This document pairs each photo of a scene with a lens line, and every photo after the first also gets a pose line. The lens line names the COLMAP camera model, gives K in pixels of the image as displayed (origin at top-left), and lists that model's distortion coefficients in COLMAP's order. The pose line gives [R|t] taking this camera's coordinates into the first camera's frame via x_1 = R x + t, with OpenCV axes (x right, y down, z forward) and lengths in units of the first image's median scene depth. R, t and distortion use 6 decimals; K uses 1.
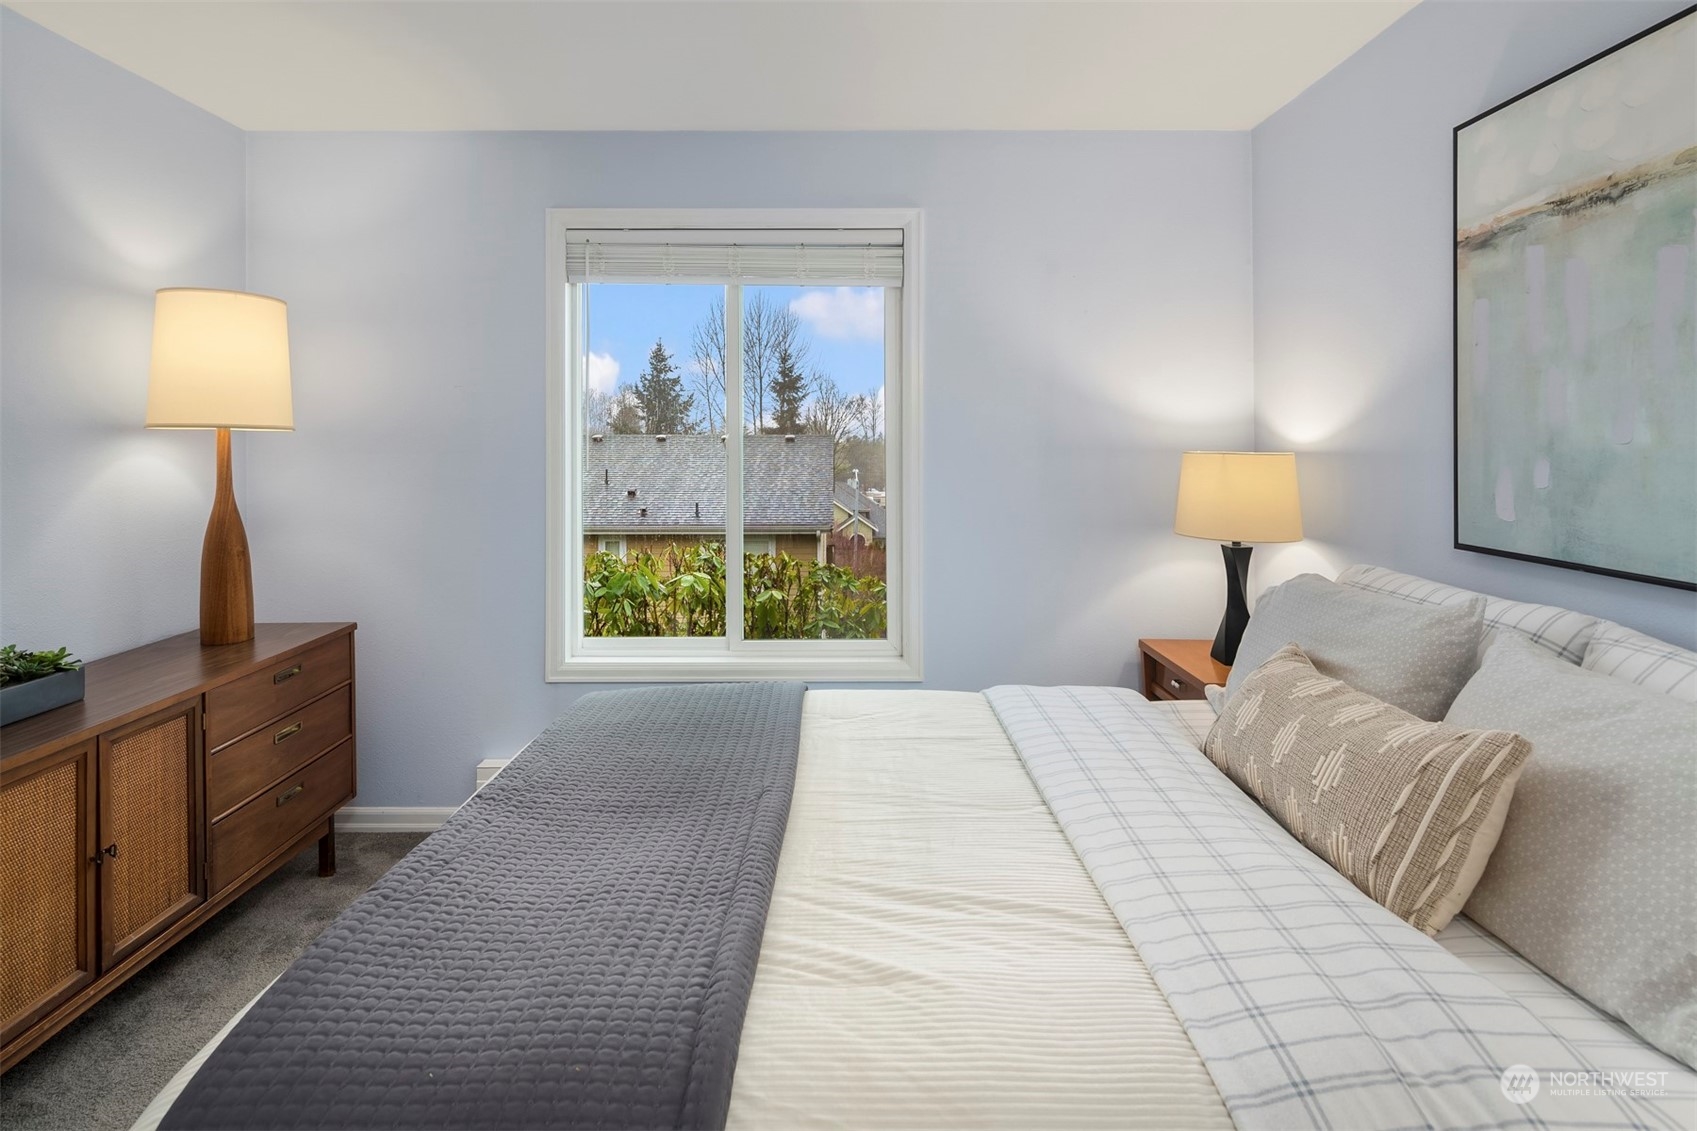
lens RADIAL K [[866.4, 0, 844.7], [0, 866.4, 602.7], [0, 0, 1]] dist [-0.001245, -0.000227]
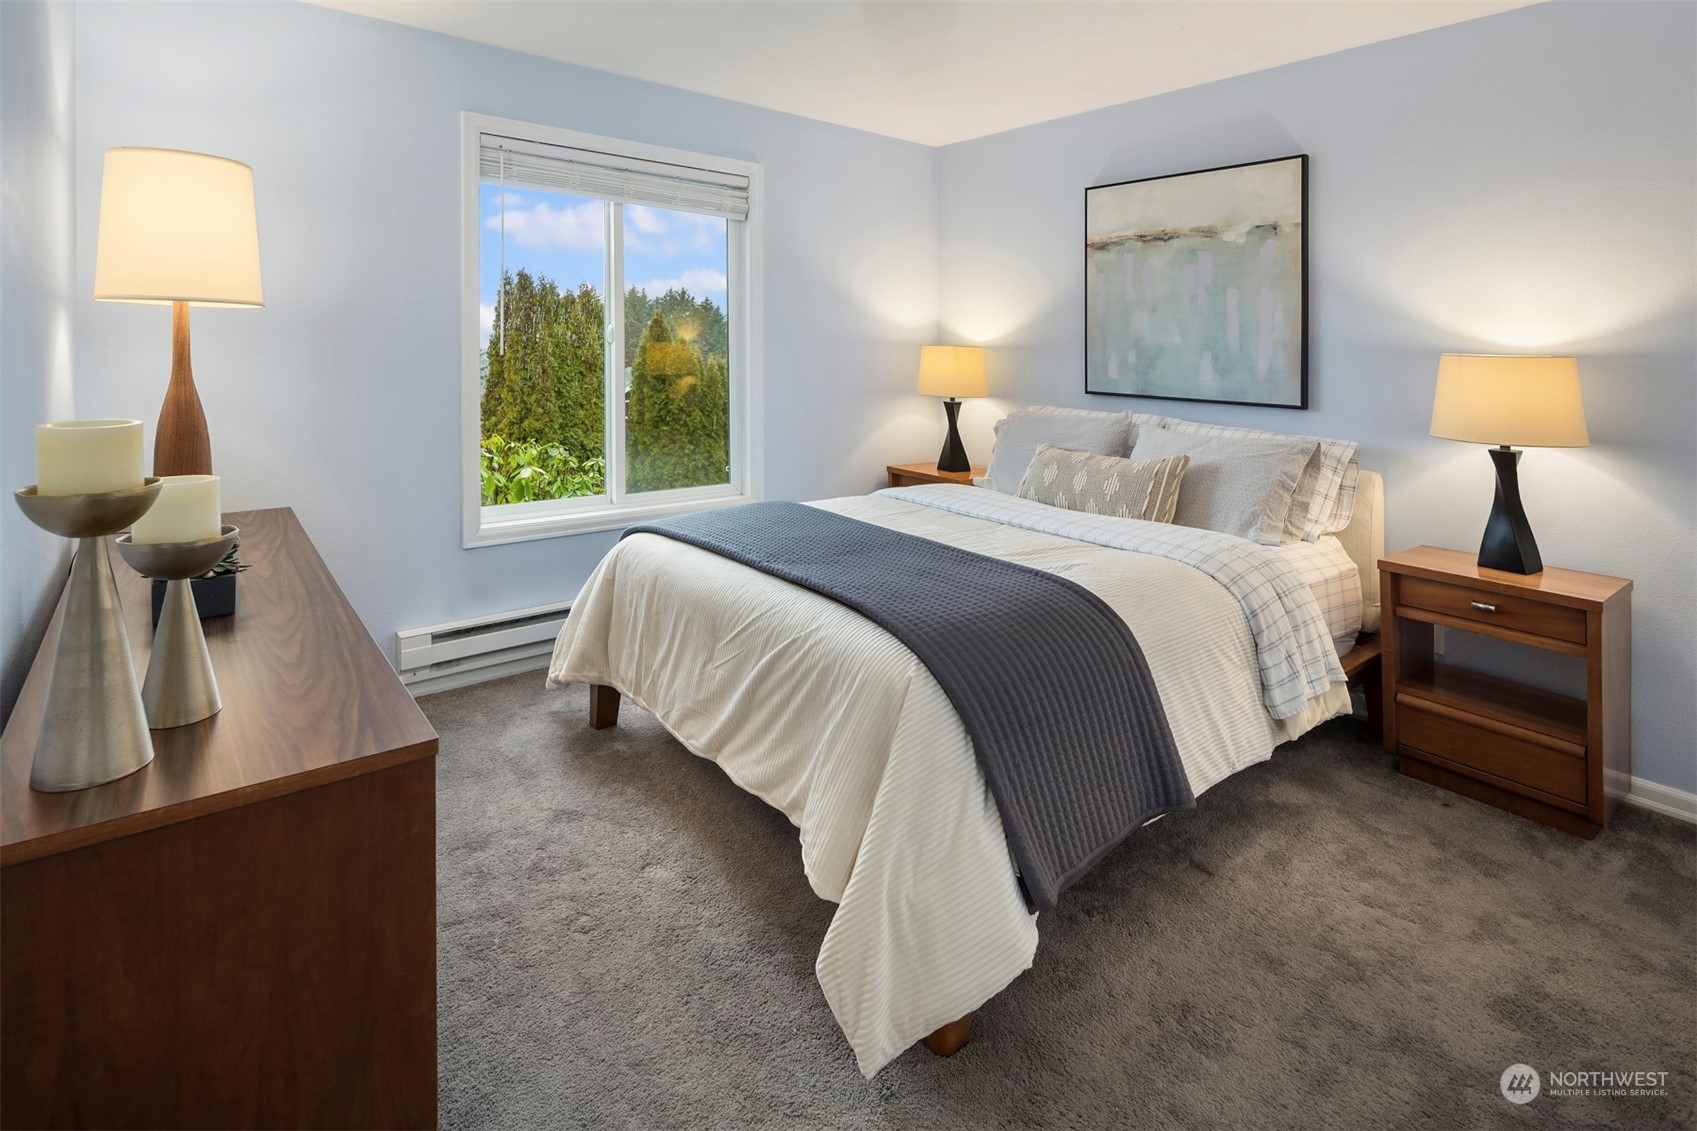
lens RADIAL K [[812.2, 0, 848.5], [0, 812.2, 565.5], [0, 0, 1]] dist [-0.000195, -0.000091]
pose [[0.780671, -0.149529, 0.606790, -1.059015], [0.093897, 0.987996, 0.122665, 0.057129], [-0.617848, -0.038785, 0.785340, -0.219695]]
